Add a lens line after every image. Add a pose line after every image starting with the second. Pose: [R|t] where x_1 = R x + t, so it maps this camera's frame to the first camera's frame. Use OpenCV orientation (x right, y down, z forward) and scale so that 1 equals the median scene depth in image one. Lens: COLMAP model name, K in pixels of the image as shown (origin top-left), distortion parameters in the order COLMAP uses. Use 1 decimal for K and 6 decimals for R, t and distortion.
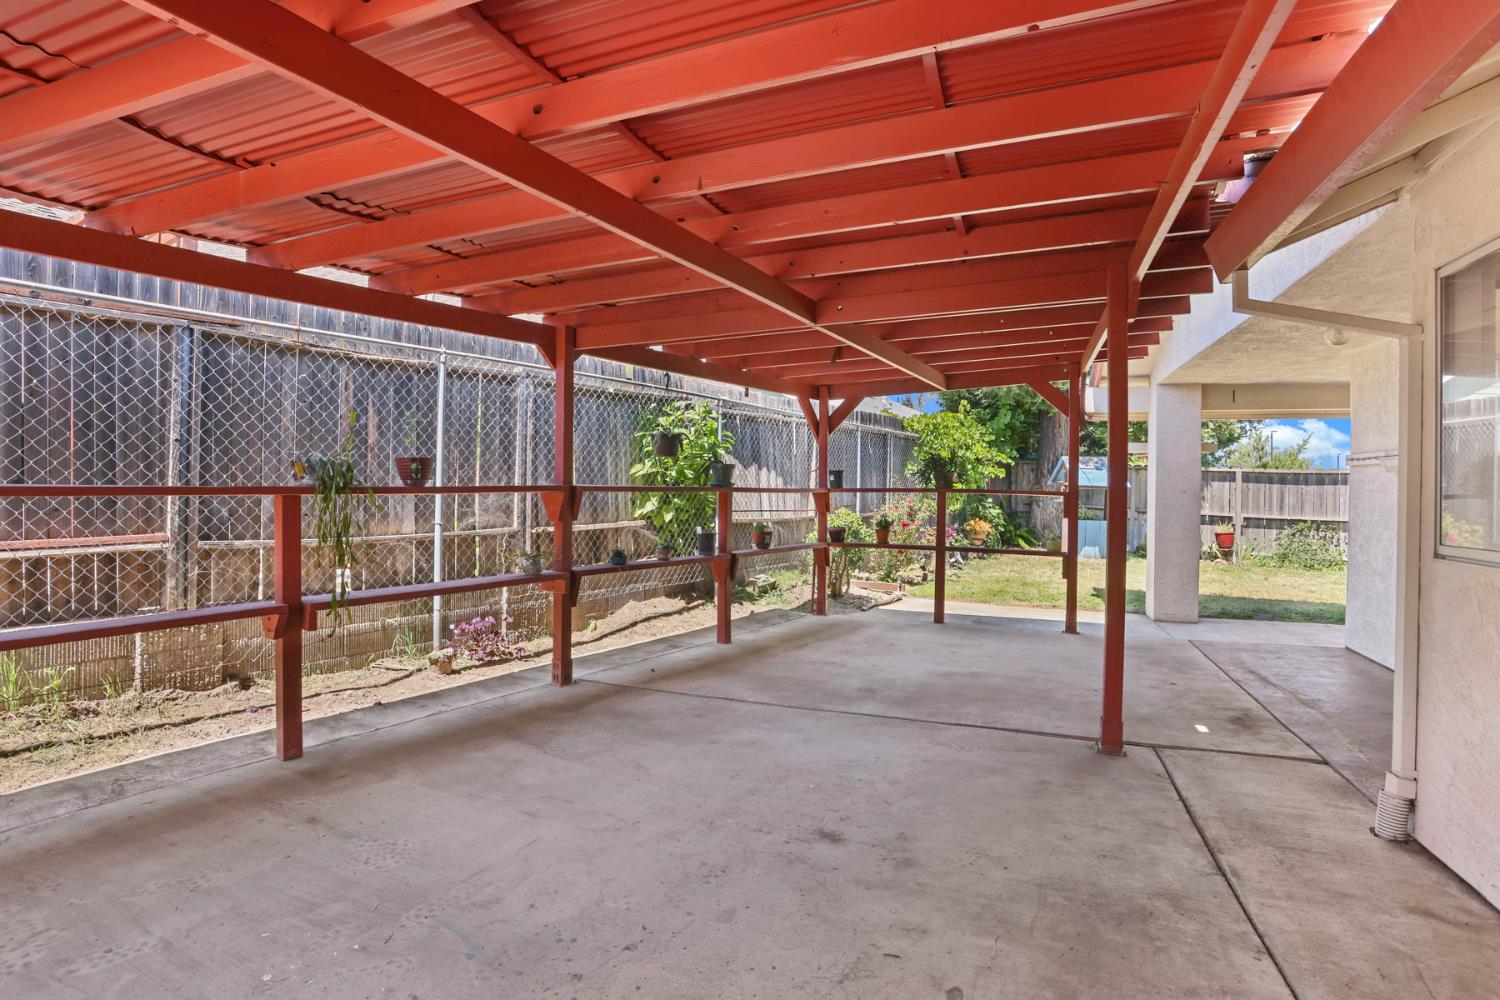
lens RADIAL K [[722.9, 0, 720.4], [0, 722.9, 482.5], [0, 0, 1]] dist [-0.076038, 0.037642]
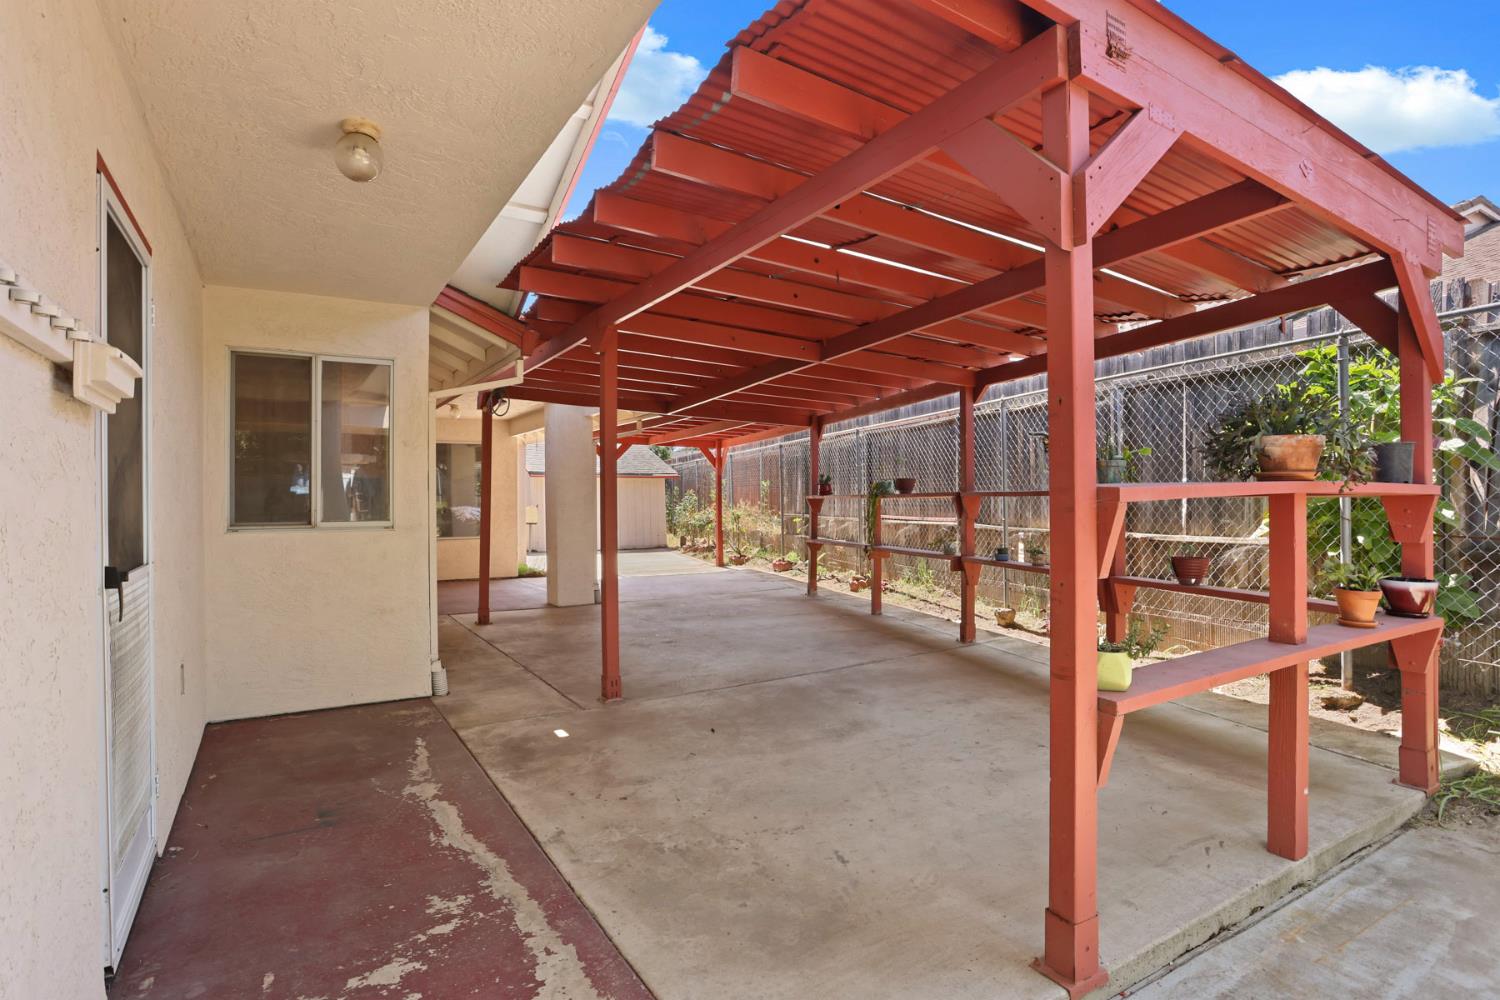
lens RADIAL K [[772.2, 0, 750.0], [0, 772.2, 500.0], [0, 0, 1]] dist [-0.060740, 0.032492]
pose [[-0.600758, -0.008122, -0.799390, 1.350739], [0.004303, 0.999901, -0.013393, 0.047762], [0.799419, -0.011486, -0.600664, 1.820396]]
